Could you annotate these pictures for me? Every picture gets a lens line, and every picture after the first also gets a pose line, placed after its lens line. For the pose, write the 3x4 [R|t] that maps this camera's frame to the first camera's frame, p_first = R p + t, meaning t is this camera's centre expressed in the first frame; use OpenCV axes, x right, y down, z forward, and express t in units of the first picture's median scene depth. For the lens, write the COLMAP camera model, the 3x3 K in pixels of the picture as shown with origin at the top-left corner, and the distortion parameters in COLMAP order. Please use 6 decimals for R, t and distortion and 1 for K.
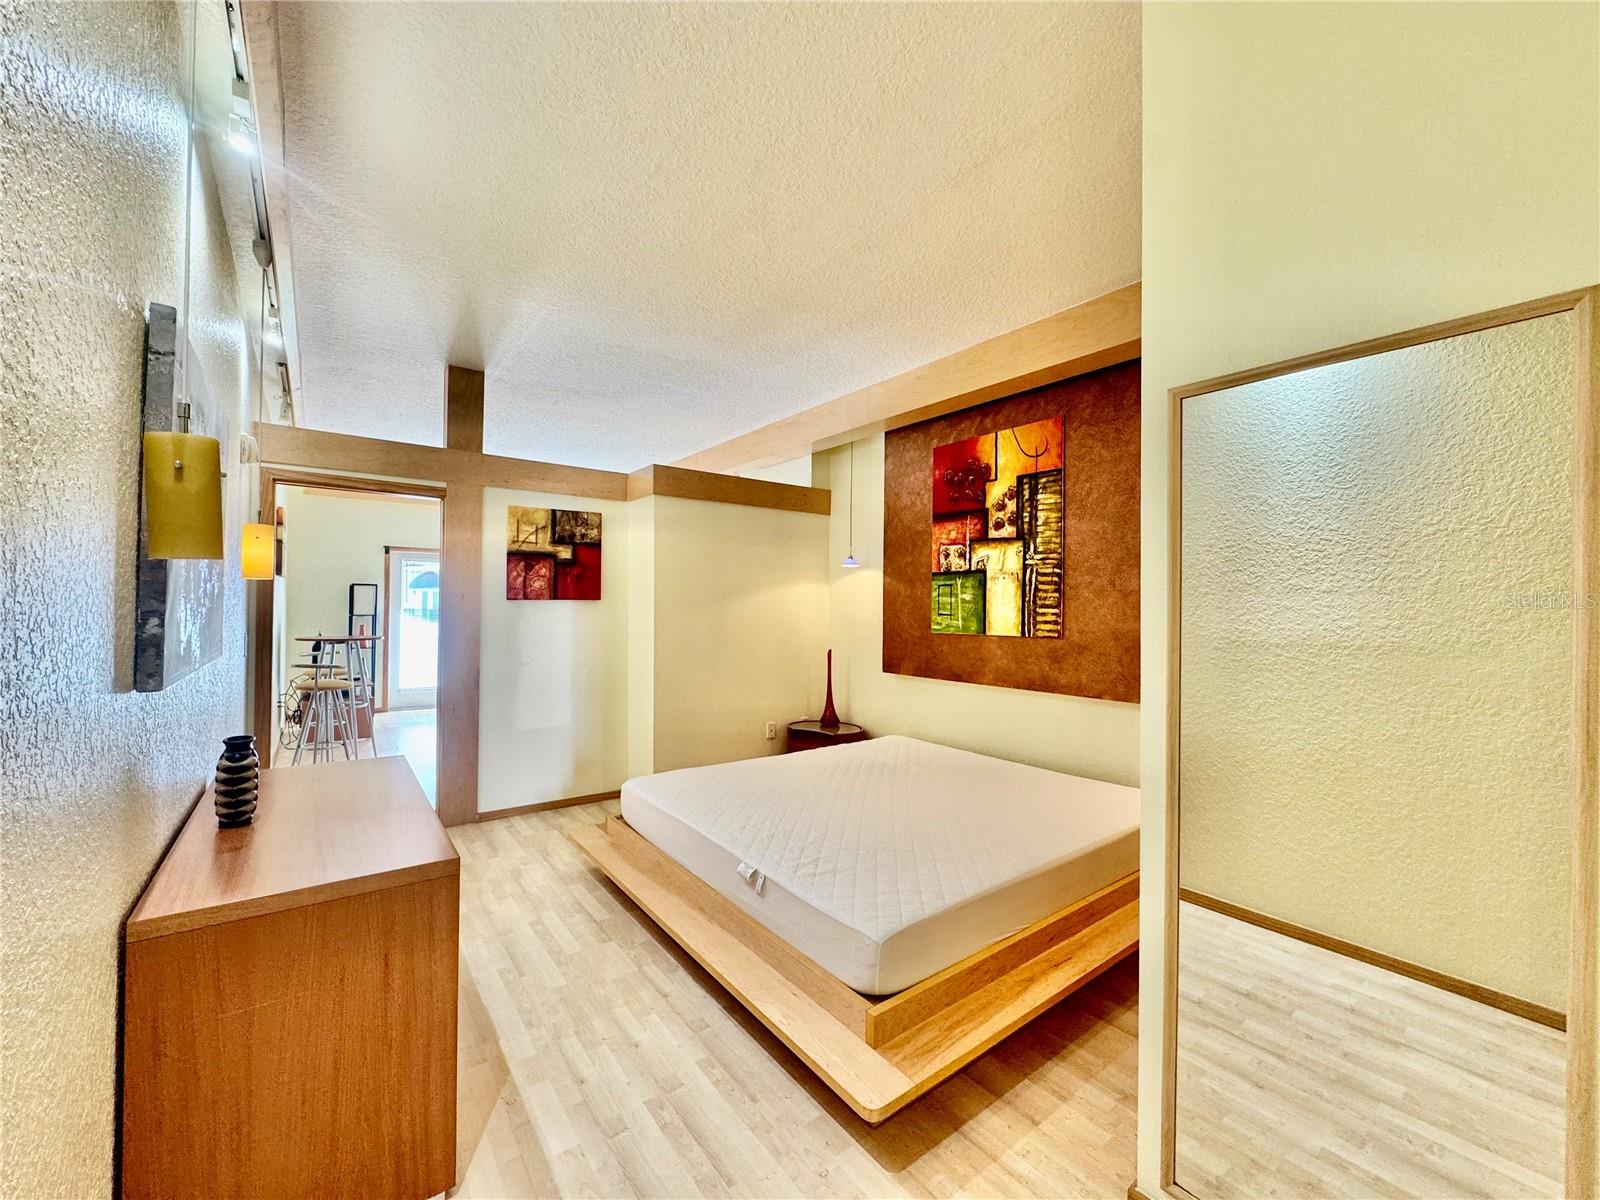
lens RADIAL K [[636.8, 0, 800.0], [0, 636.8, 600.0], [0, 0, 1]] dist [-0.010325, 0.000230]
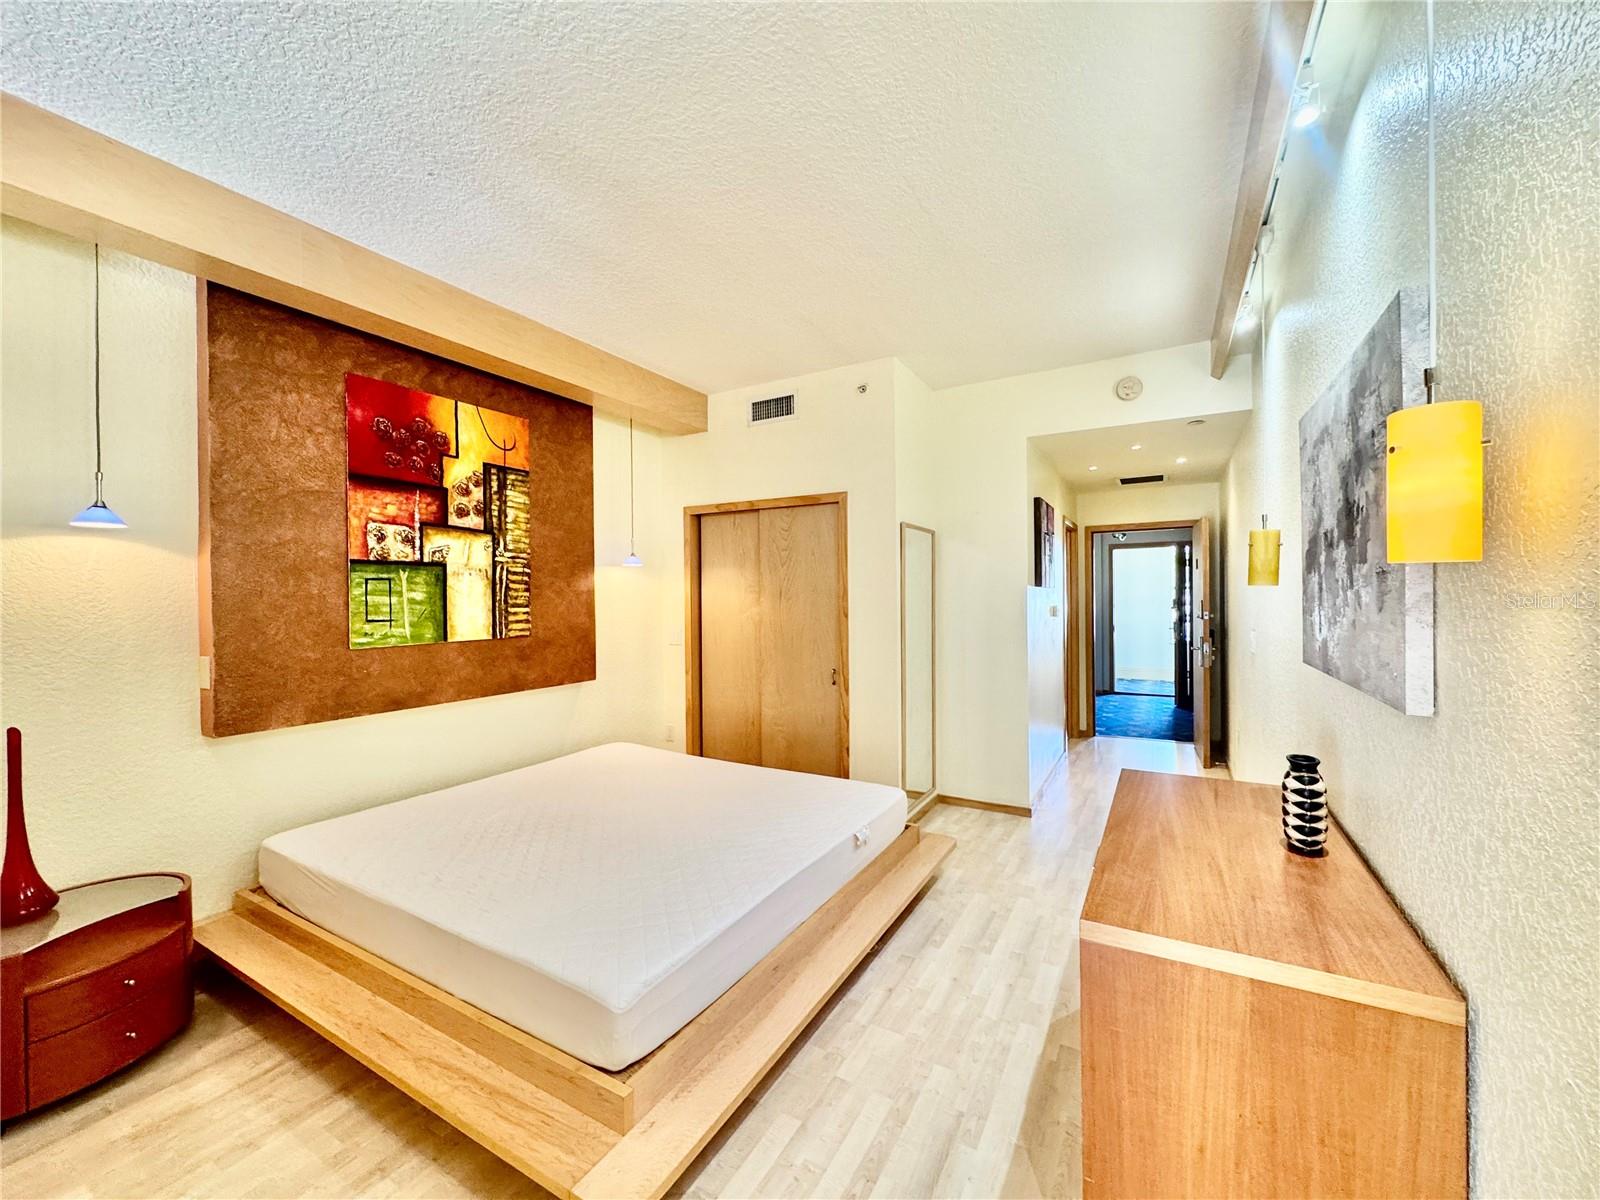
lens RADIAL K [[636.8, 0, 800.0], [0, 636.8, 600.0], [0, 0, 1]] dist [-0.010325, 0.000230]
pose [[-0.389001, -0.008299, 0.921200, -0.663089], [-0.000214, 0.999960, 0.008918, -0.007259], [-0.921237, 0.003273, -0.388988, 0.929923]]
